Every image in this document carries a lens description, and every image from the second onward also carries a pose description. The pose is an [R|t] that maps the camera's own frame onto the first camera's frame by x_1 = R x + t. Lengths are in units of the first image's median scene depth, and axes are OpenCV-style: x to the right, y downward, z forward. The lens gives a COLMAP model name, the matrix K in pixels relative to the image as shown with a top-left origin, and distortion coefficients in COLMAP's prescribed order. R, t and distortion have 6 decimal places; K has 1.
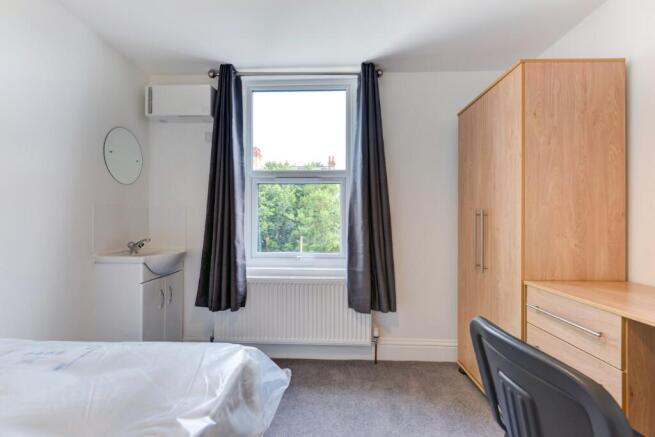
lens RADIAL K [[298.9, 0, 326.3], [0, 298.9, 220.5], [0, 0, 1]] dist [-0.002160, -0.000212]
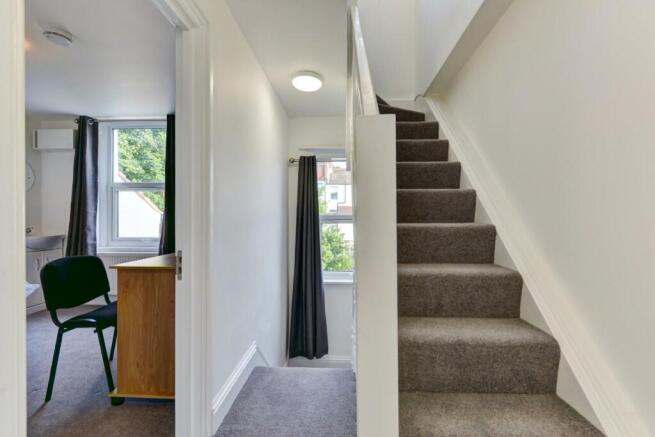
lens RADIAL K [[298.9, 0, 324.9], [0, 298.9, 216.4], [0, 0, 1]] dist [-0.002160, -0.000212]
pose [[0.999407, -0.004781, -0.034108, 0.976559], [0.004889, 0.999983, 0.003071, 0.003719], [0.034092, -0.003236, 0.999413, -0.511939]]
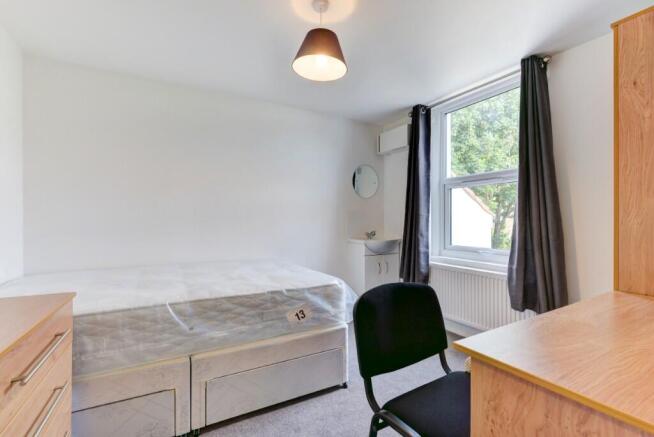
lens RADIAL K [[298.4, 0, 328.3], [0, 298.4, 218.4], [0, 0, 1]] dist [-0.002160, -0.000212]
pose [[0.528963, -0.005153, -0.848629, 0.614221], [0.004246, 0.999985, -0.003426, -0.000350], [0.848634, -0.001791, 0.528977, -0.068517]]
